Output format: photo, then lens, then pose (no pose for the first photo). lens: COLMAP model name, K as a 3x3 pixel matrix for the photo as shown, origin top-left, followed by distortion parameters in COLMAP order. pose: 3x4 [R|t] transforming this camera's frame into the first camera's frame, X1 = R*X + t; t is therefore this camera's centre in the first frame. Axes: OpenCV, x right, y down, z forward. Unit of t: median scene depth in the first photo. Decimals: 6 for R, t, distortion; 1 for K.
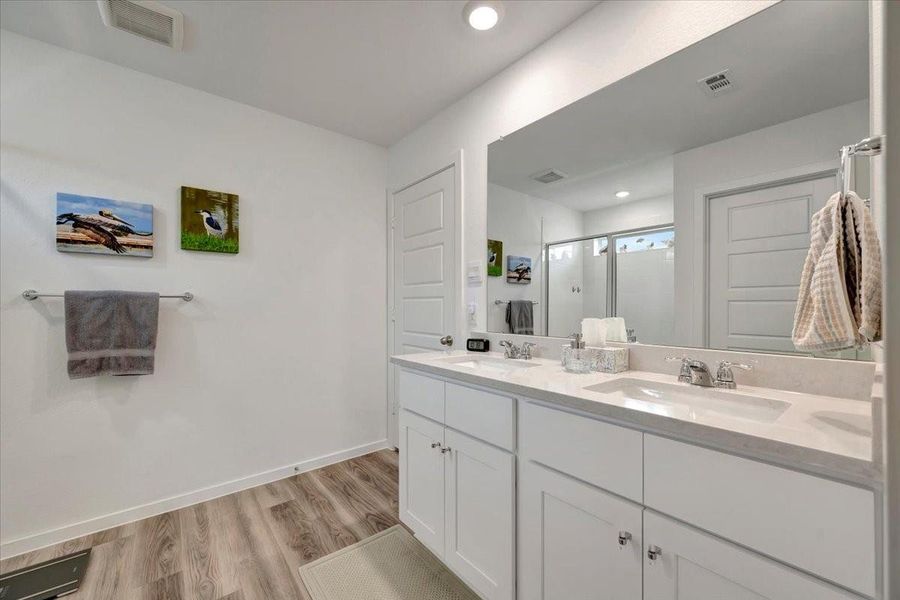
lens RADIAL K [[356.6, 0, 451.8], [0, 356.6, 303.9], [0, 0, 1]] dist [-0.001514, -0.000016]
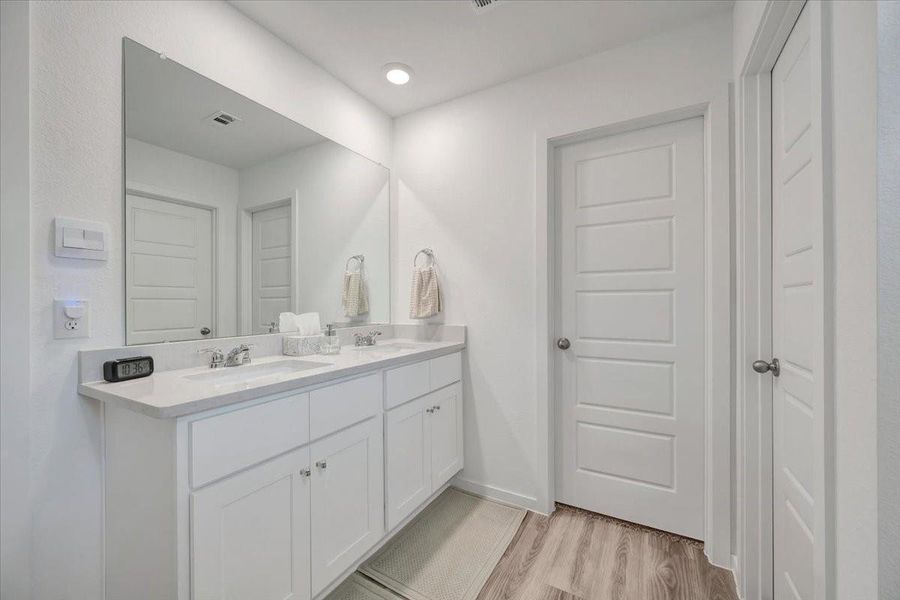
lens RADIAL K [[356.2, 0, 451.2], [0, 356.2, 295.6], [0, 0, 1]] dist [-0.001053, -0.000193]
pose [[-0.436152, 0.006407, 0.899850, -0.931921], [-0.018160, 0.999708, -0.015920, -0.007261], [-0.899690, -0.023285, -0.435908, 1.062646]]
